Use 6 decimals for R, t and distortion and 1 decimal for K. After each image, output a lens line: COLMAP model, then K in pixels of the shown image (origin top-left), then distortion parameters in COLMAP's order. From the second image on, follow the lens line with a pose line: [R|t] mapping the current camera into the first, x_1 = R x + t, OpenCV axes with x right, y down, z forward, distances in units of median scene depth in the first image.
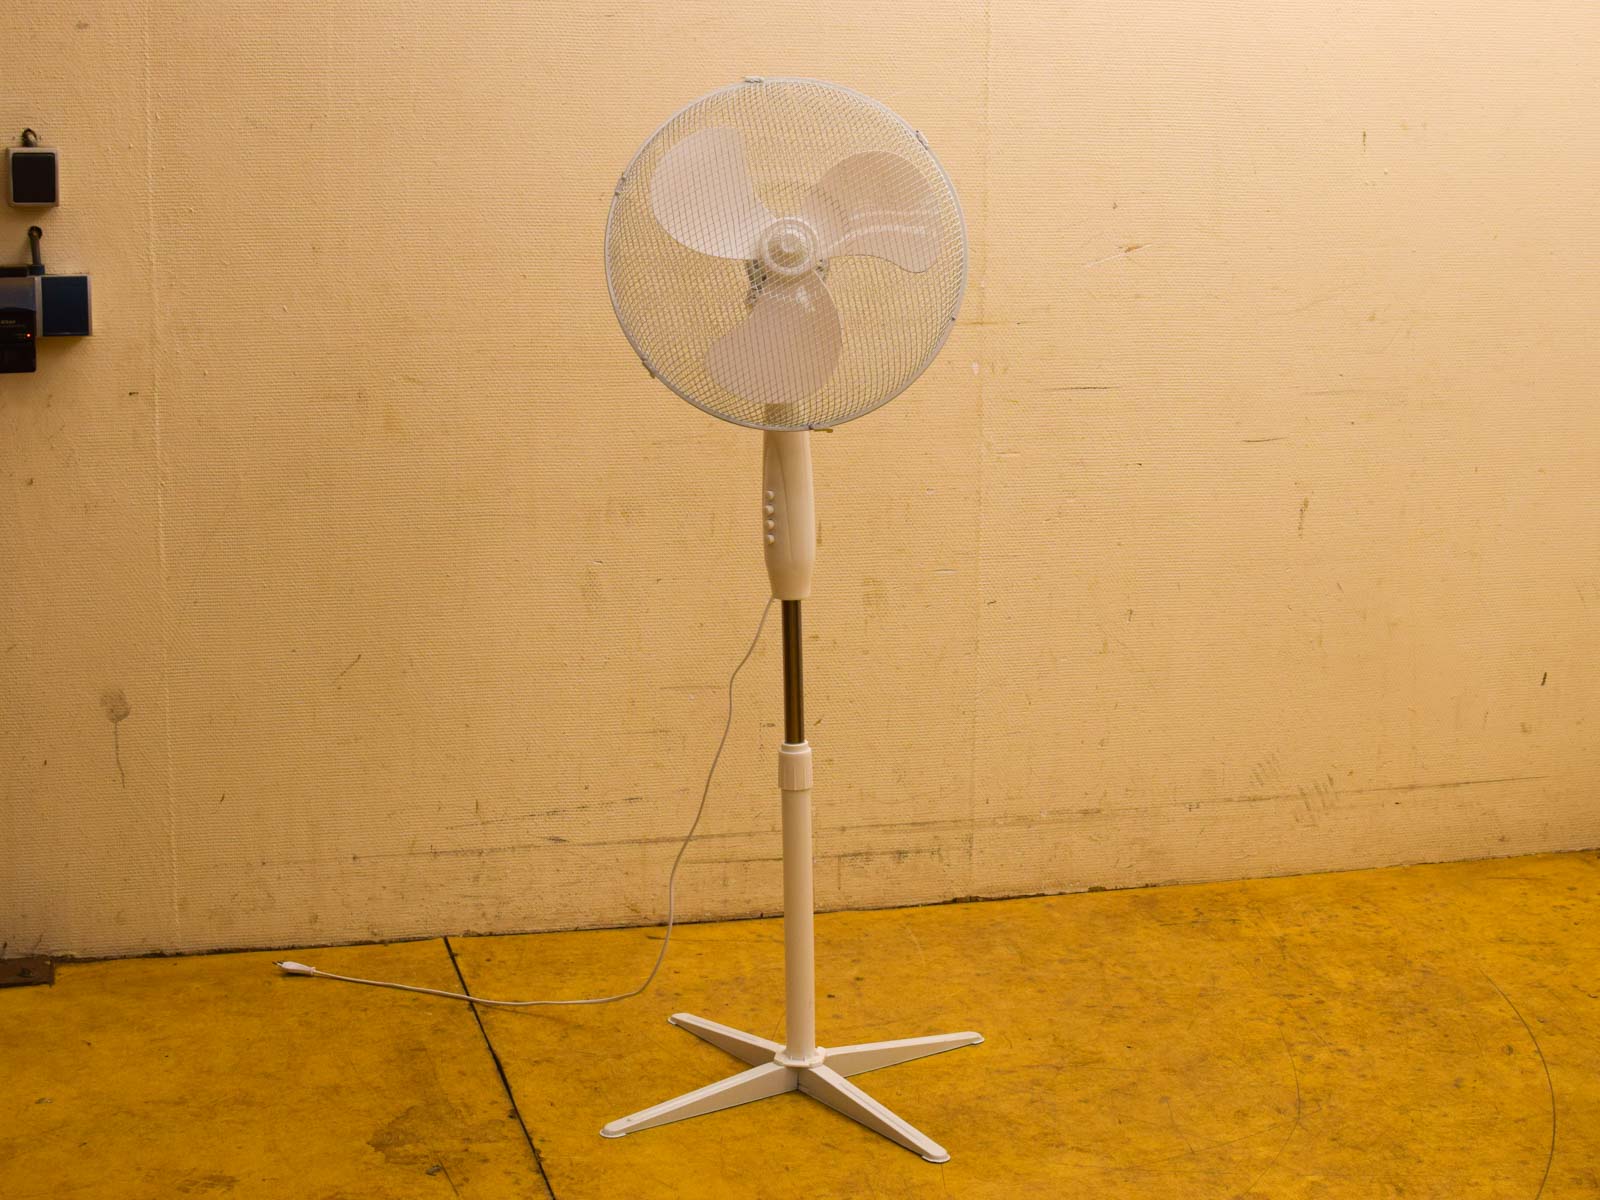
lens RADIAL K [[2757.8, 0, 801.5], [0, 2757.8, 598.4], [0, 0, 1]] dist [-0.169613, 0.000000]
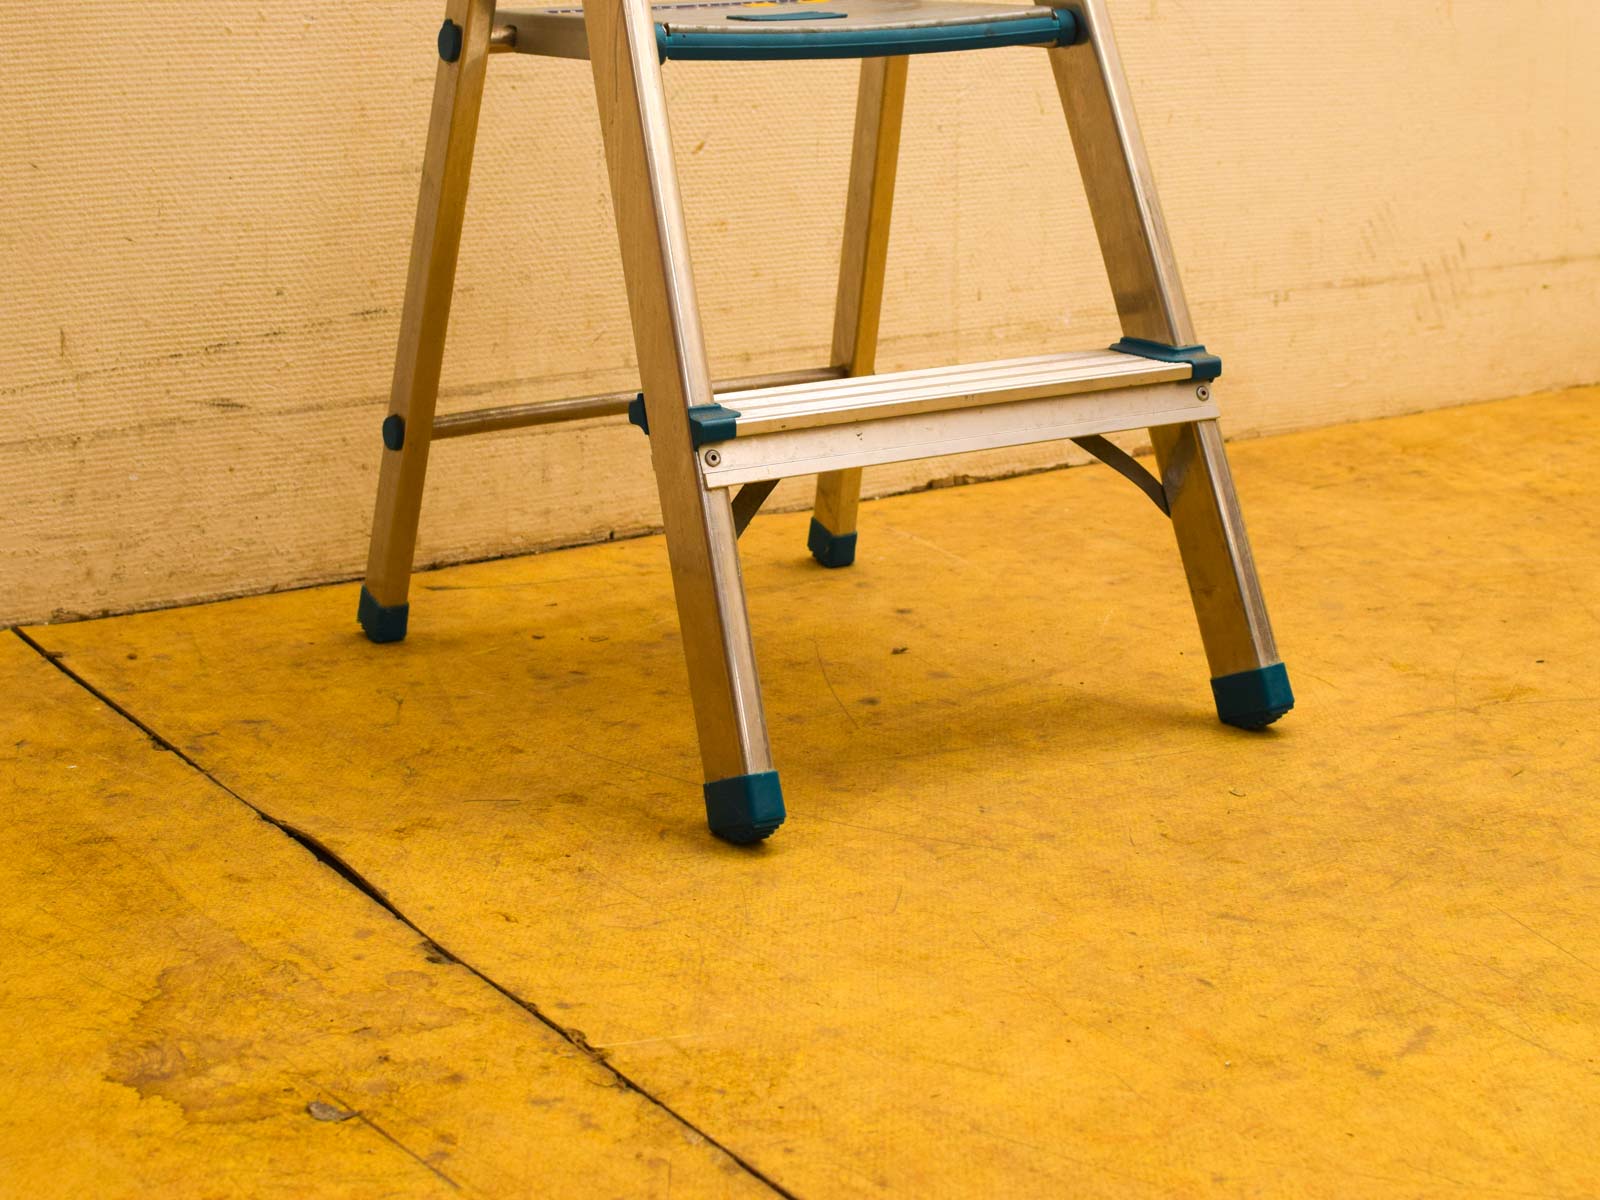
lens RADIAL K [[2757.8, 0, 798.7], [0, 2757.8, 603.8], [0, 0, 1]] dist [-0.169613, 0.000000]
pose [[0.948452, -0.097095, 0.301680, -0.141827], [0.077943, 0.994139, 0.074916, 0.094189], [-0.307186, -0.047540, 0.950461, 0.509293]]
